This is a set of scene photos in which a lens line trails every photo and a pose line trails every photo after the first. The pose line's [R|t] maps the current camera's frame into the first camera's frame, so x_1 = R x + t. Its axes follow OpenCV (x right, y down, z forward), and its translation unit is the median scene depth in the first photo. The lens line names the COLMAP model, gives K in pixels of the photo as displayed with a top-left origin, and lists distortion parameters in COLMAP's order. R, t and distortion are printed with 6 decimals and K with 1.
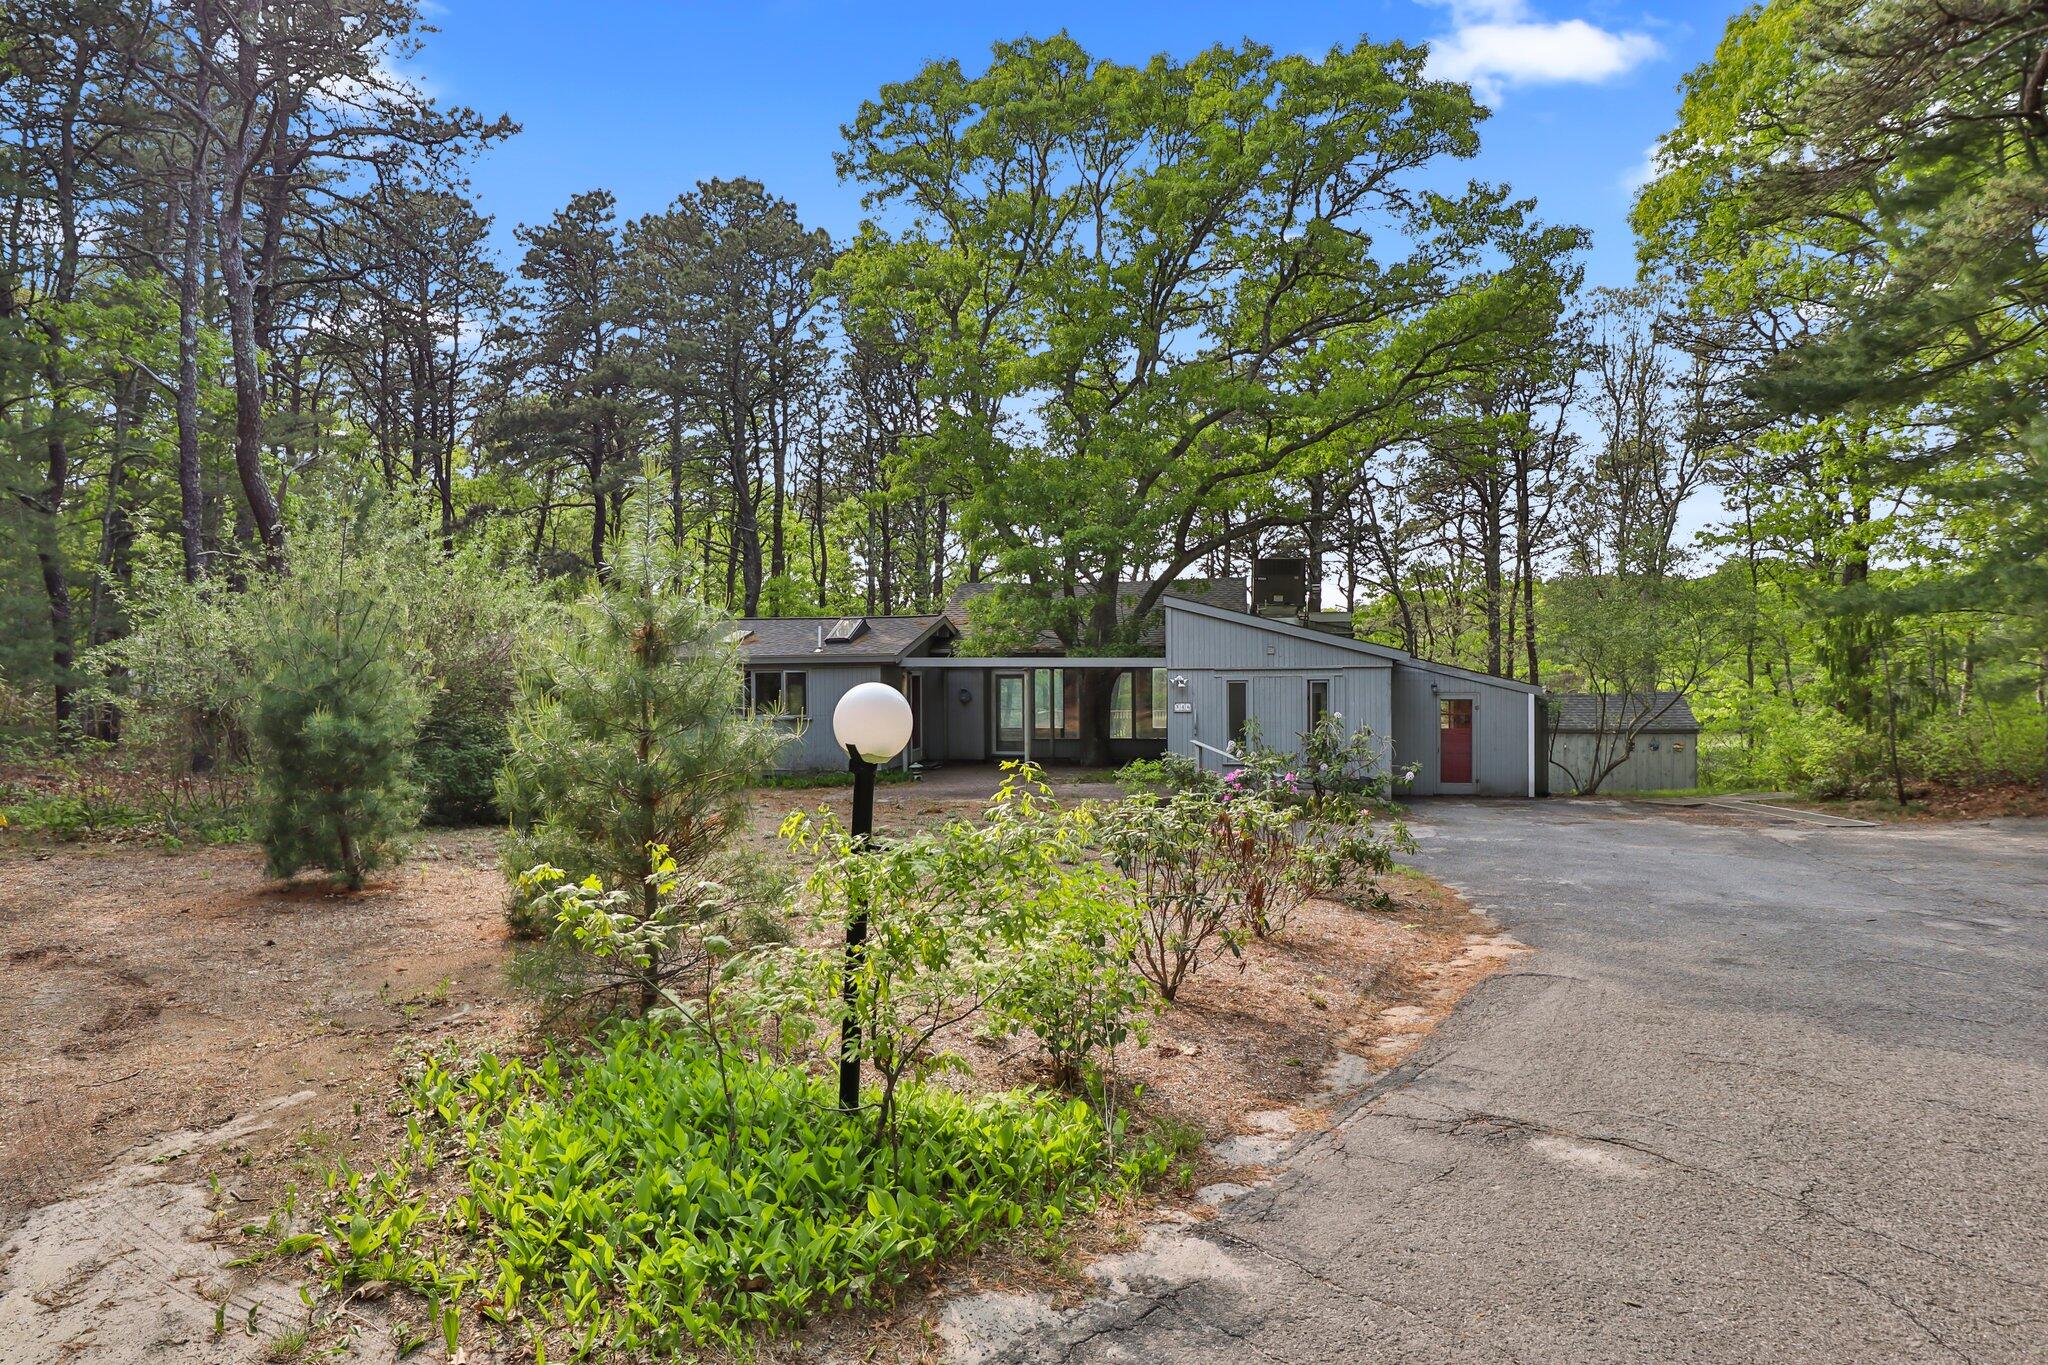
lens RADIAL K [[1205.3, 0, 1024.0], [0, 1205.3, 765.0], [0, 0, 1]] dist [-0.038678, 0.026157]
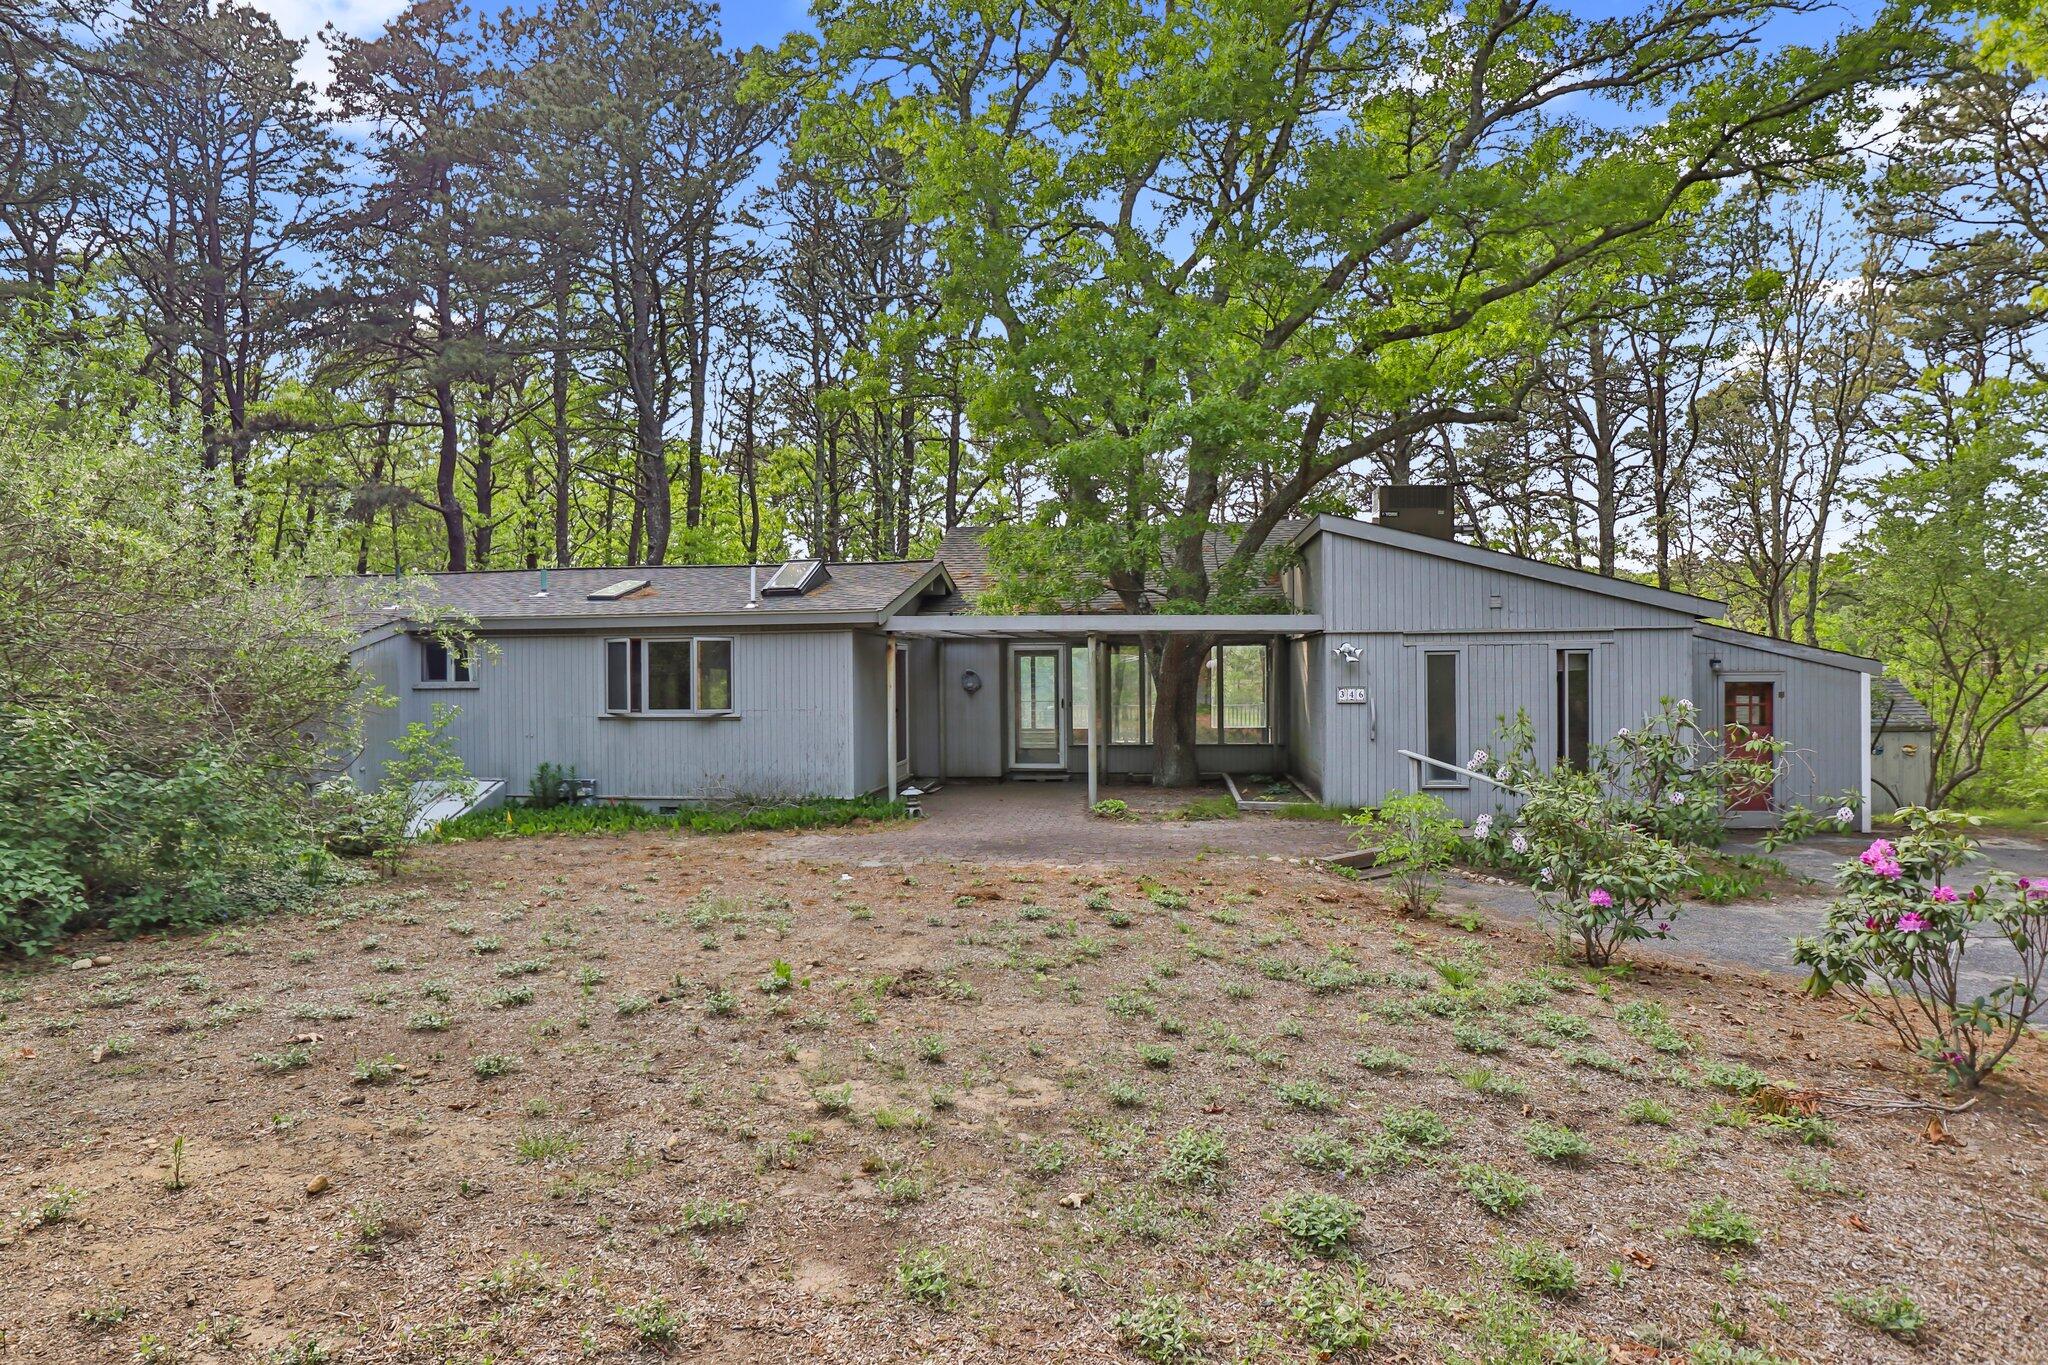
lens RADIAL K [[1159.9, 0, 1007.3], [0, 1159.9, 719.4], [0, 0, 1]] dist [-0.036241, 0.000826]
pose [[0.998582, -0.003170, 0.053145, -0.068392], [0.005123, 0.999315, -0.036653, -0.013443], [-0.052993, 0.036873, 0.997914, 0.385690]]
